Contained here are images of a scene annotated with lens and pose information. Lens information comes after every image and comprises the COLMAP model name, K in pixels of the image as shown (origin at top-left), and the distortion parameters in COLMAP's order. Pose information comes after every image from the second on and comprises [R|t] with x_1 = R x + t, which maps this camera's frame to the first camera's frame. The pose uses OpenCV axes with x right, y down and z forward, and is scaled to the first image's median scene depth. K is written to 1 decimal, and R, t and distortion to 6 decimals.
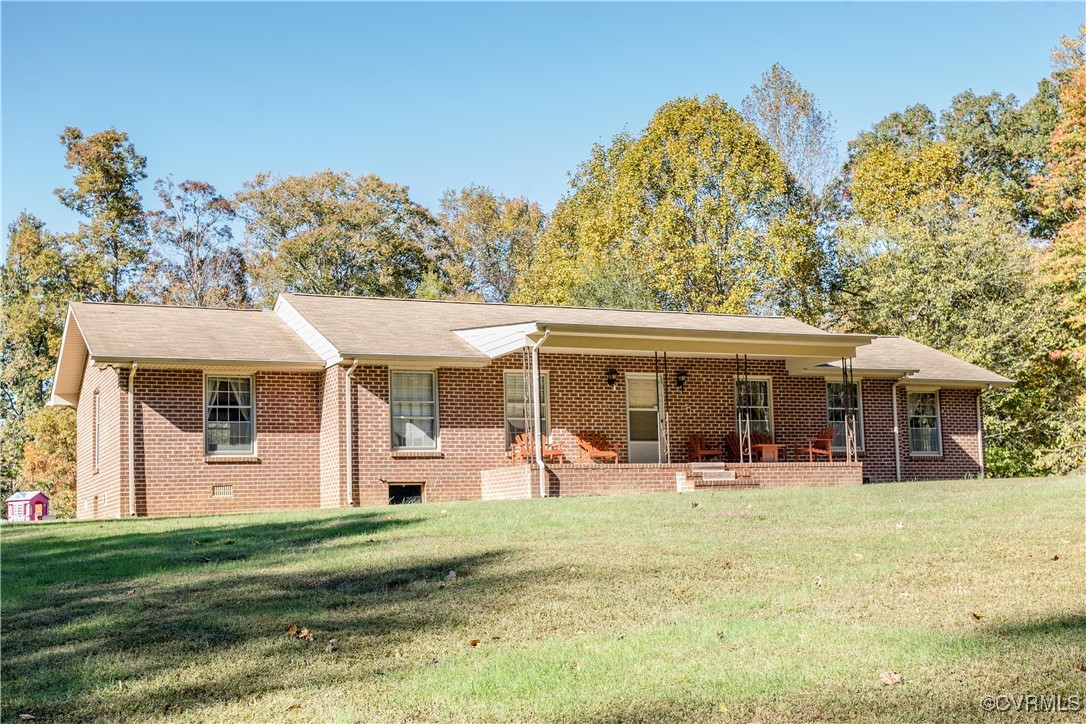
lens RADIAL K [[1329.4, 0, 508.7], [0, 1329.4, 432.1], [0, 0, 1]] dist [0.013292, 0.024323]
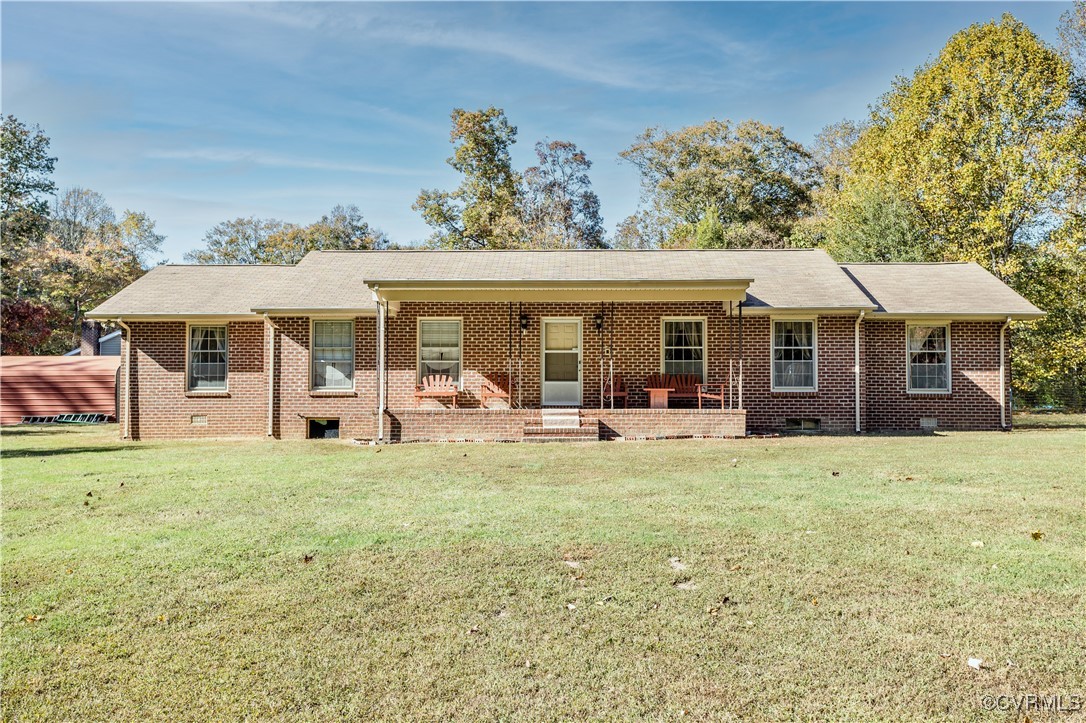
lens RADIAL K [[1011.2, 0, 569.4], [0, 1011.2, 362.9], [0, 0, 1]] dist [0.010405, 0.006014]
pose [[0.900778, 0.012832, -0.434090, 0.489294], [0.006910, 0.999013, 0.043870, -0.046143], [0.434224, -0.042517, 0.899801, 0.299494]]
